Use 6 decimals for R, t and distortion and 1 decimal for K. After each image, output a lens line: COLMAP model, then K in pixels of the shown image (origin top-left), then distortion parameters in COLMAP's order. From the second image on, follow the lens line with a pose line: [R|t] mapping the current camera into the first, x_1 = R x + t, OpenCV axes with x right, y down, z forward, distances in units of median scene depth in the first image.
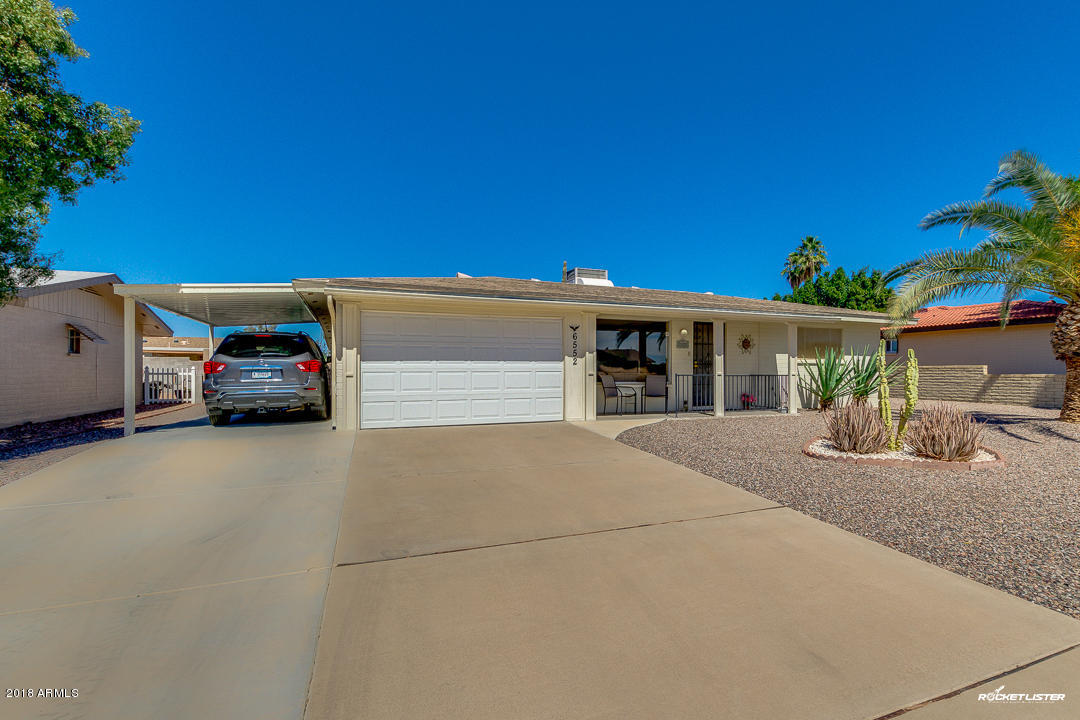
lens RADIAL K [[498.5, 0, 569.5], [0, 498.5, 369.1], [0, 0, 1]] dist [0.003972, -0.000991]
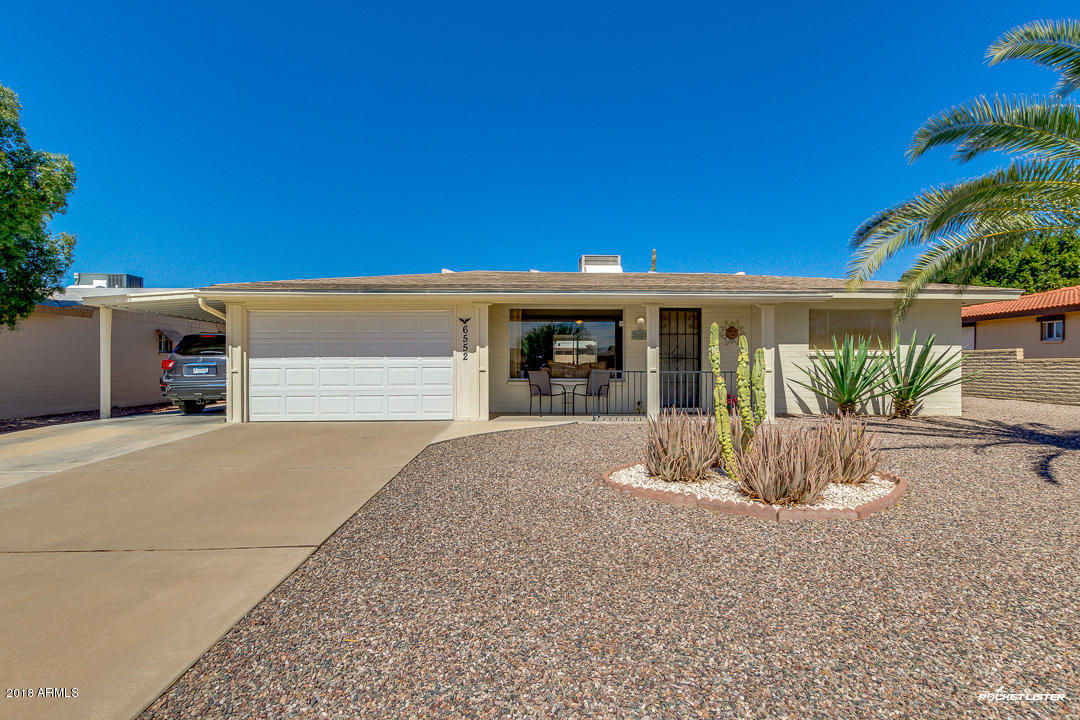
lens RADIAL K [[498.5, 0, 546.3], [0, 498.5, 361.3], [0, 0, 1]] dist [0.003972, -0.000991]
pose [[0.941060, -0.004895, -0.338205, 0.390414], [0.003244, 0.999980, -0.005449, -0.000768], [0.338225, 0.004031, 0.941057, 0.152785]]
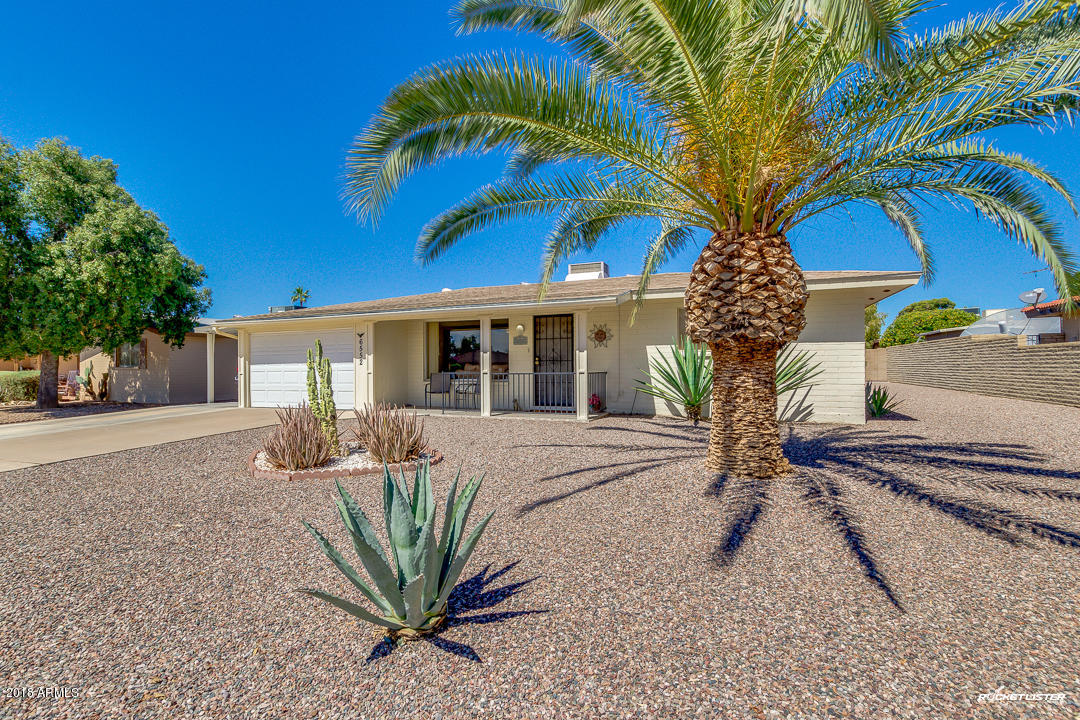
lens RADIAL K [[498.5, 0, 544.8], [0, 498.5, 363.2], [0, 0, 1]] dist [0.003972, -0.000991]
pose [[0.712103, -0.013790, -0.701939, 0.998228], [0.011605, 0.999902, -0.007870, 0.001930], [0.701979, -0.002542, 0.712193, 0.376288]]
